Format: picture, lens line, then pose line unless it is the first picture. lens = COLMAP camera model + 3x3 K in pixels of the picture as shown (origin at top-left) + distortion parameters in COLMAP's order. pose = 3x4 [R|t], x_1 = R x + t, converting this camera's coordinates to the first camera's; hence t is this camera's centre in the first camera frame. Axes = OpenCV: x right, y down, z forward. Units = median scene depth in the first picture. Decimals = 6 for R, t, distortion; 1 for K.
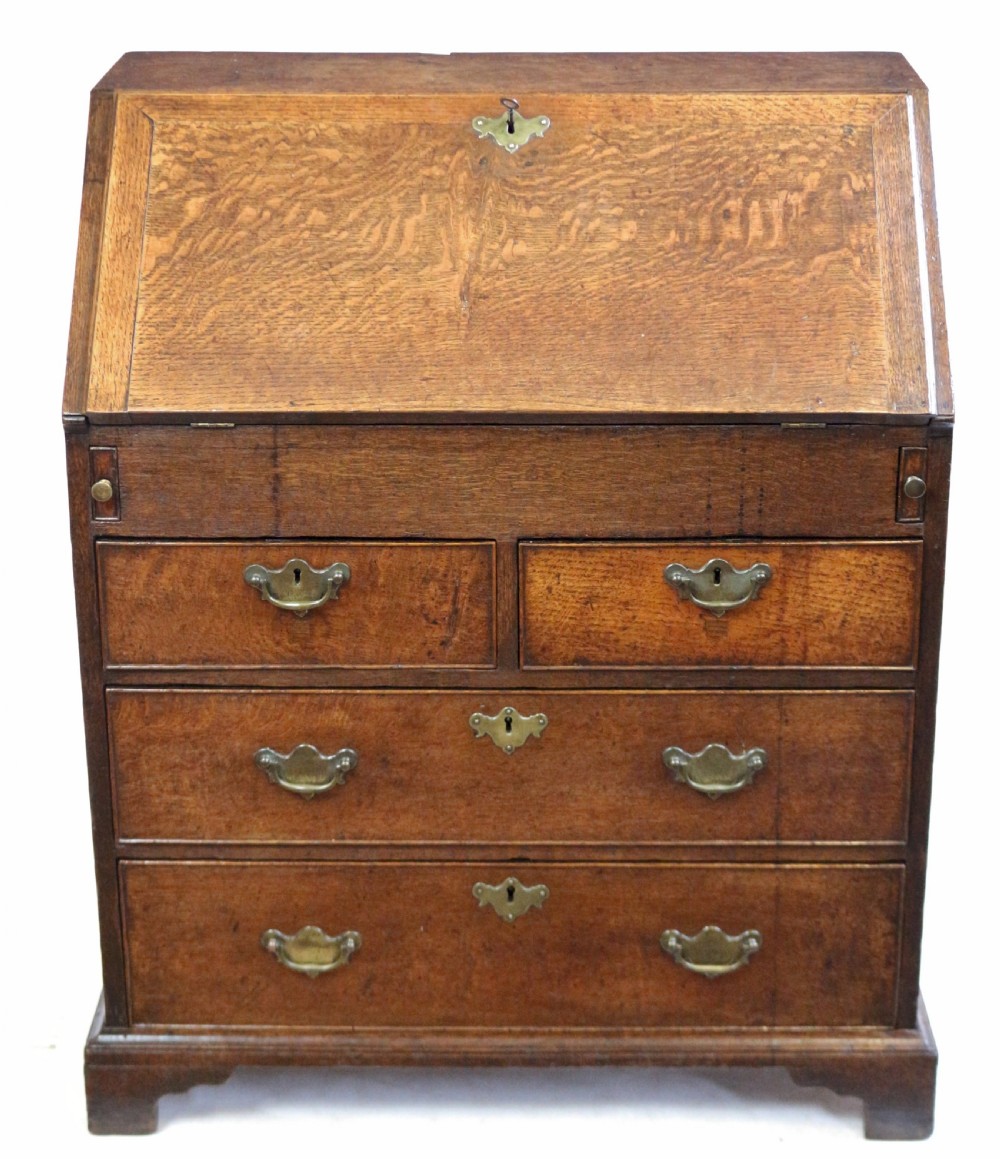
lens RADIAL K [[2524.6, 0, 497.9], [0, 2524.6, 580.9], [0, 0, 1]] dist [0.011649, 0.000000]
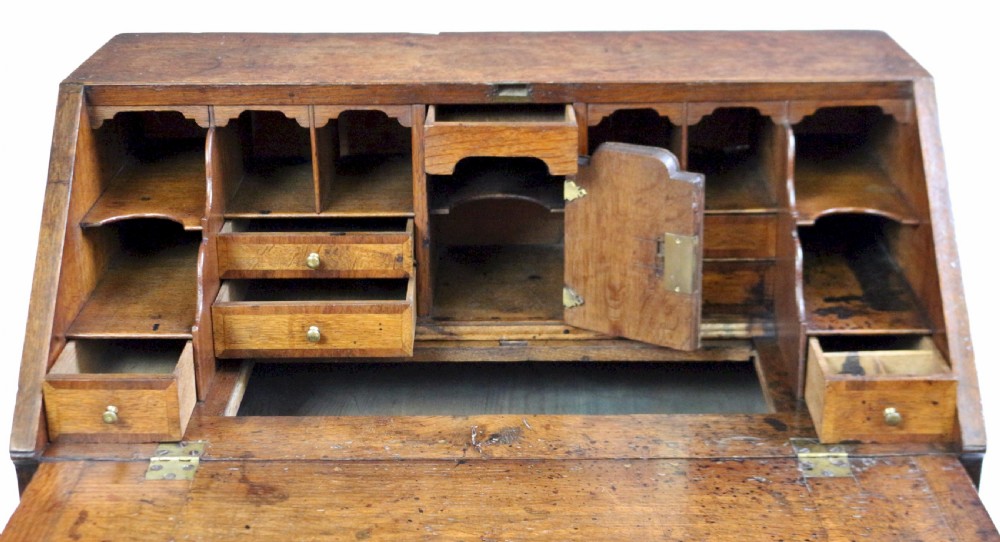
lens RADIAL K [[1540.3, 0, 509.9], [0, 1540.3, 304.2], [0, 0, 1]] dist [-0.032905, 0.000000]
pose [[0.999887, -0.006929, 0.013377, 0.000613], [0.006795, 0.999927, 0.010036, -0.118944], [-0.013445, -0.009944, 0.999860, 0.430467]]
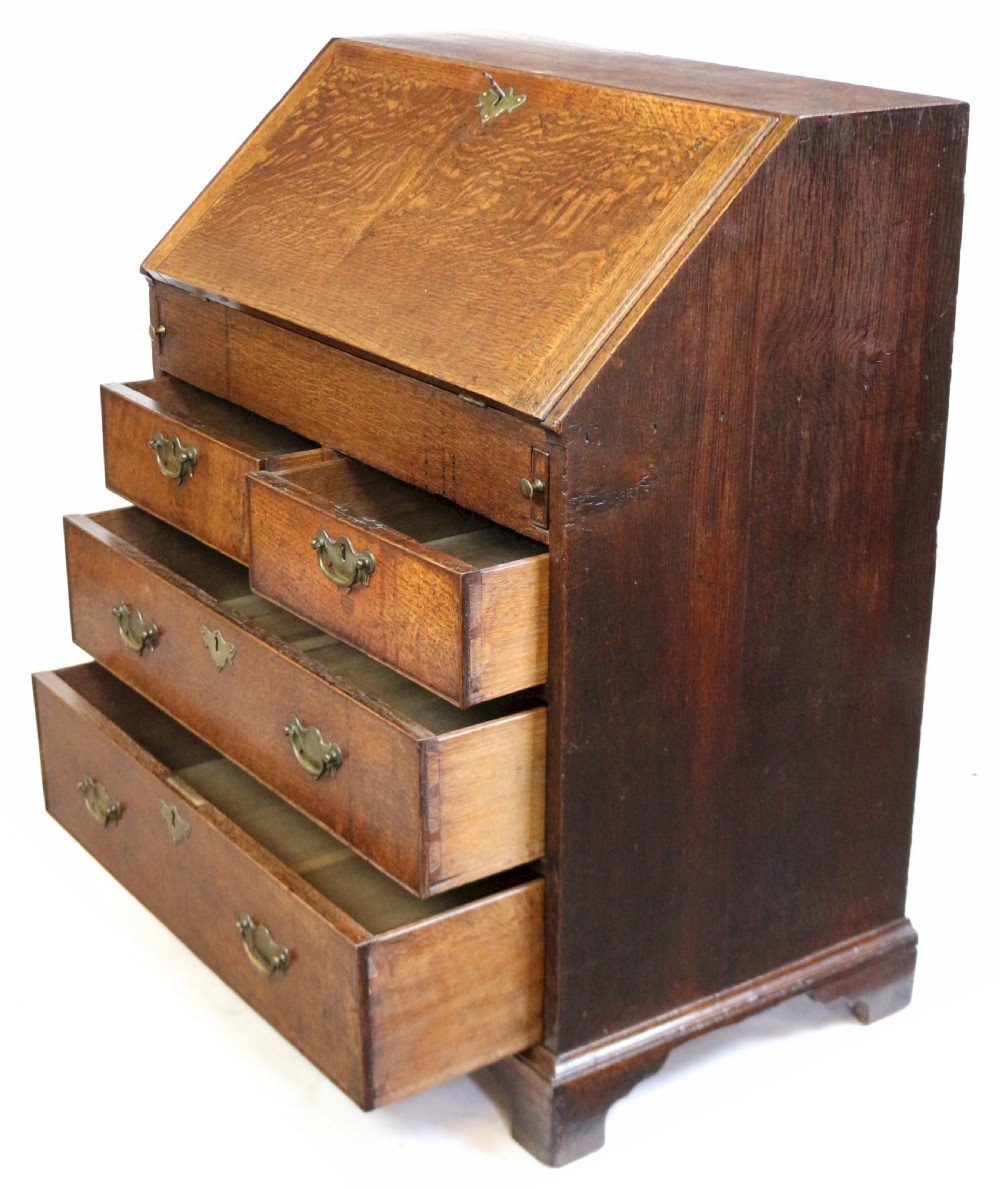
lens RADIAL K [[1971.8, 0, 493.4], [0, 1971.8, 587.0], [0, 0, 1]] dist [-0.099126, 0.000000]
pose [[0.595158, 0.298519, -0.746105, 0.709749], [-0.296113, 0.944580, 0.141725, -0.102448], [0.747063, 0.136583, 0.650570, 0.485182]]
